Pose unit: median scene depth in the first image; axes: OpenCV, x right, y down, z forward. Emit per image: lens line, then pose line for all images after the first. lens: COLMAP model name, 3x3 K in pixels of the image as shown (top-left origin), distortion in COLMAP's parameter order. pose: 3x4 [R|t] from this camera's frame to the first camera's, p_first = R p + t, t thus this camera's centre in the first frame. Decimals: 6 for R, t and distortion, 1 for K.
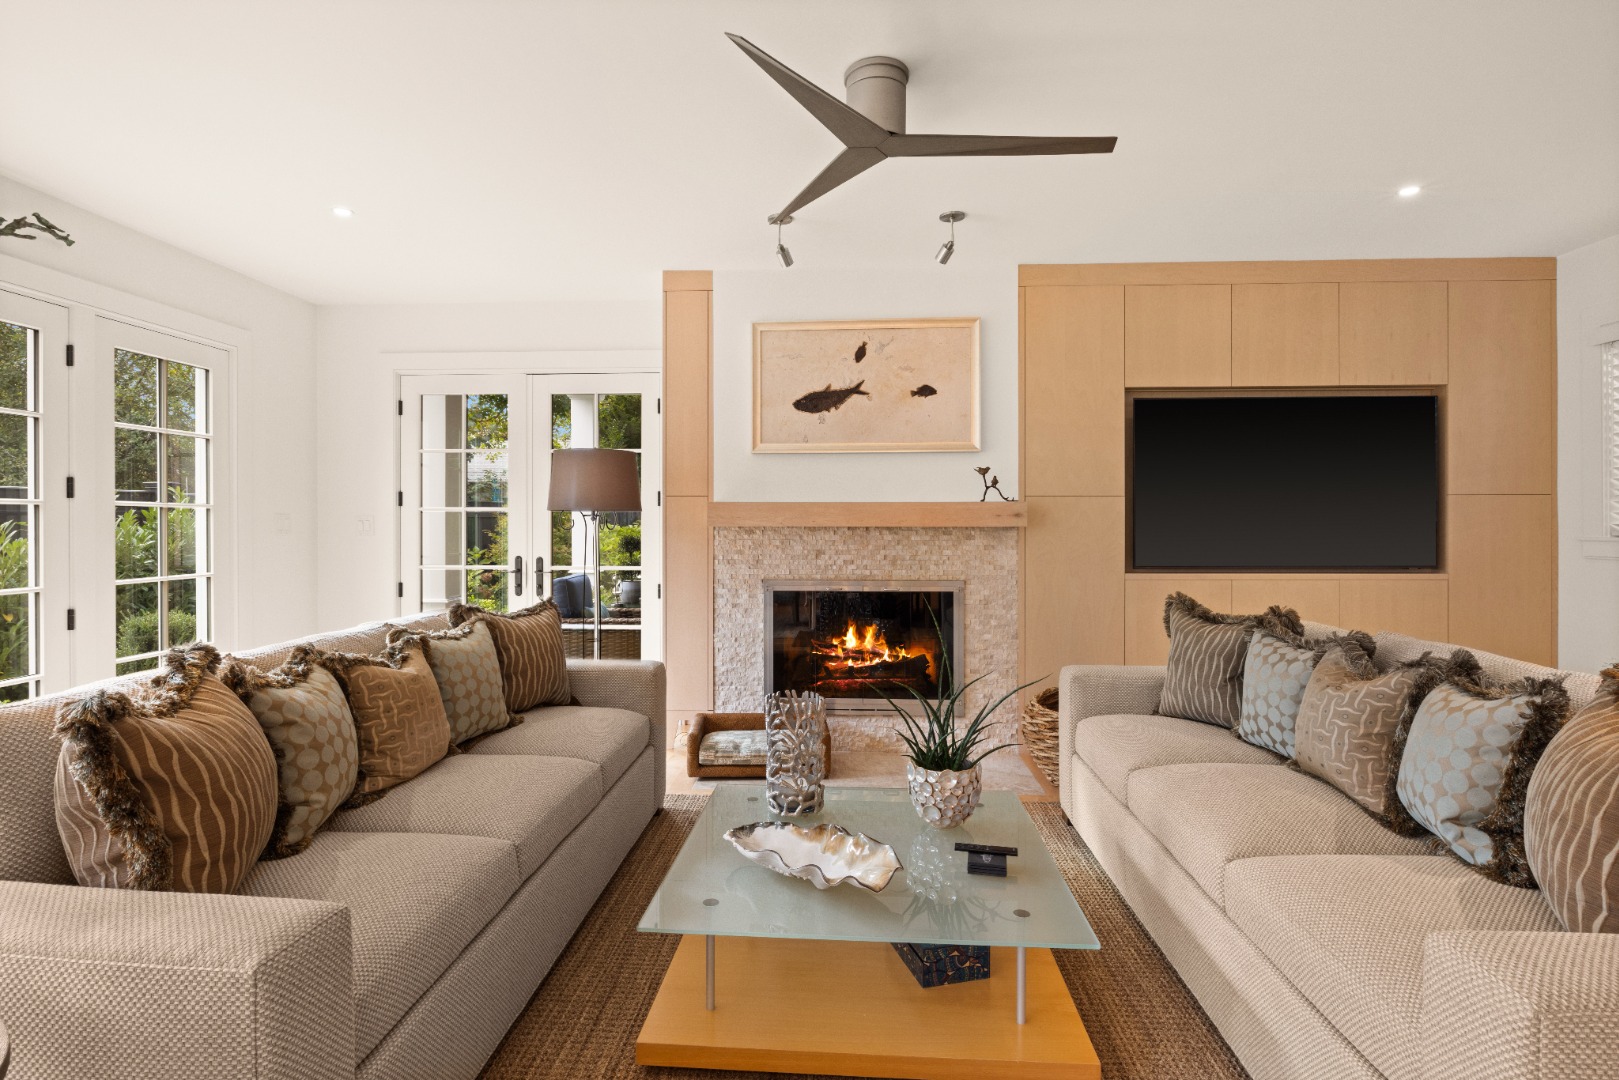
lens RADIAL K [[817.8, 0, 813.4], [0, 817.8, 519.7], [0, 0, 1]] dist [-0.010516, -0.000558]
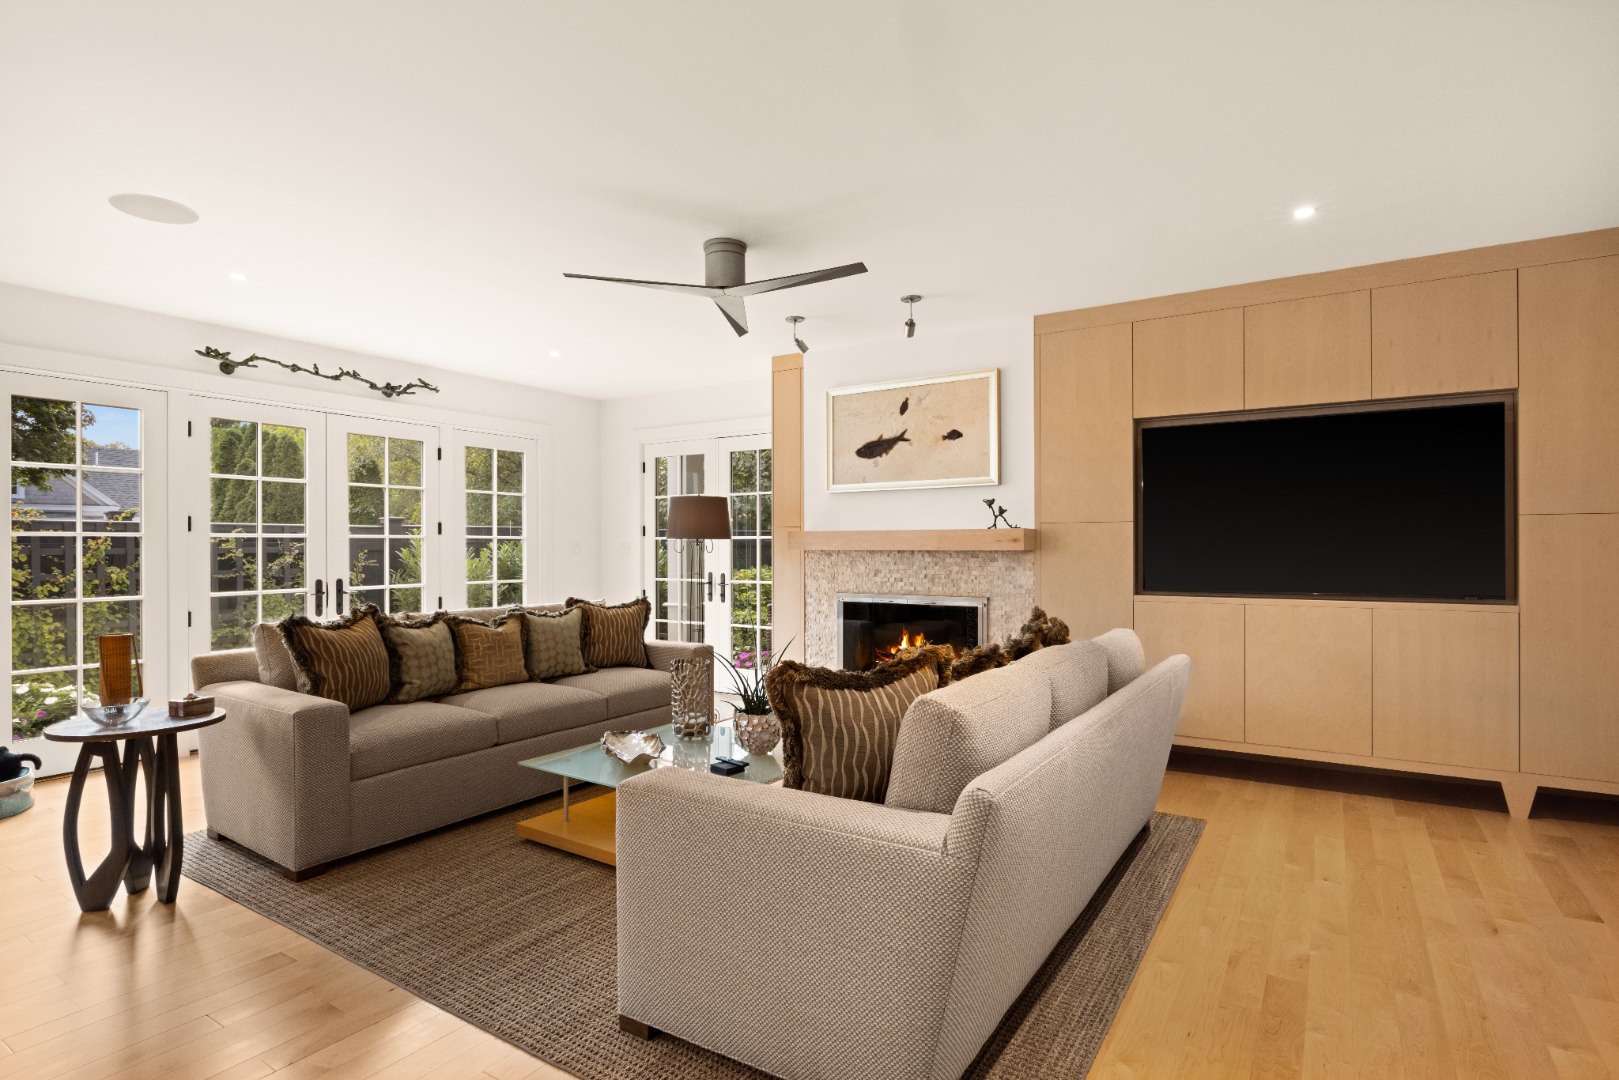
lens RADIAL K [[817.8, 0, 806.1], [0, 817.8, 543.3], [0, 0, 1]] dist [-0.010516, -0.000558]
pose [[0.867902, -0.003896, -0.496719, 0.537497], [0.002798, 0.999992, -0.002955, 0.000987], [0.496727, 0.001175, 0.867906, -0.125014]]
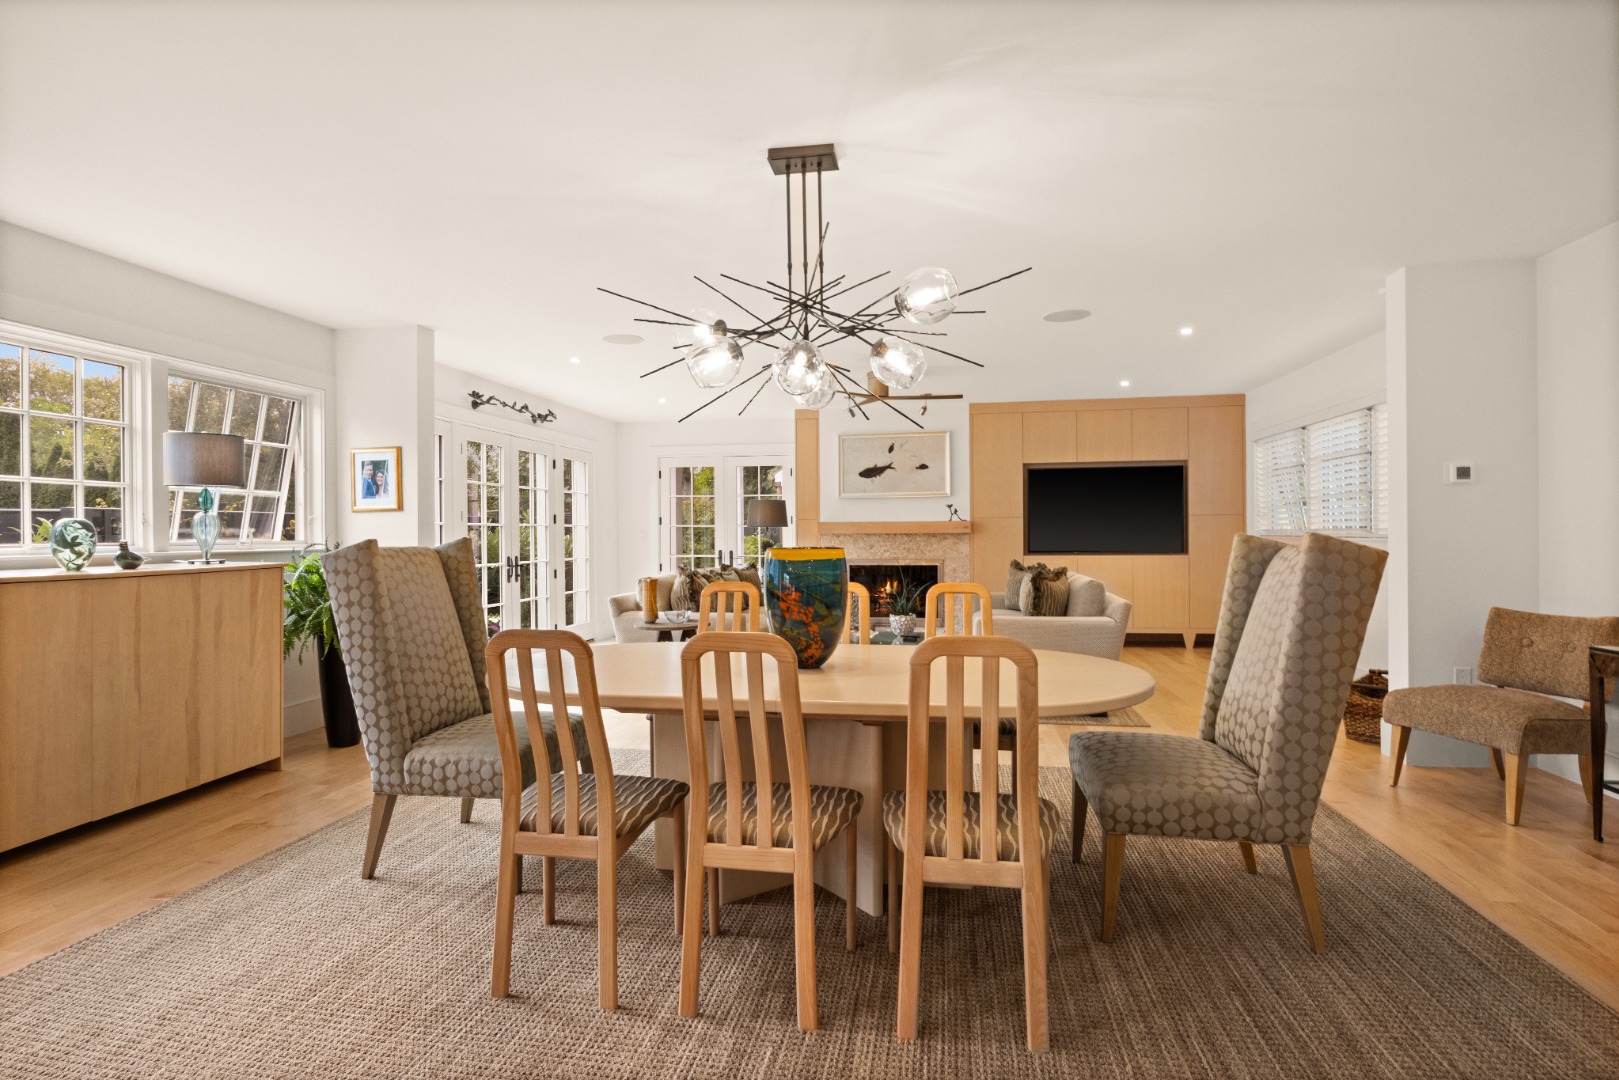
lens RADIAL K [[817.8, 0, 803.8], [0, 817.8, 536.1], [0, 0, 1]] dist [-0.010516, -0.000558]
pose [[0.991174, -0.005368, -0.132458, 0.111572], [0.005953, 0.999974, 0.004024, 0.005709], [0.132433, -0.004777, 0.991180, -1.067354]]
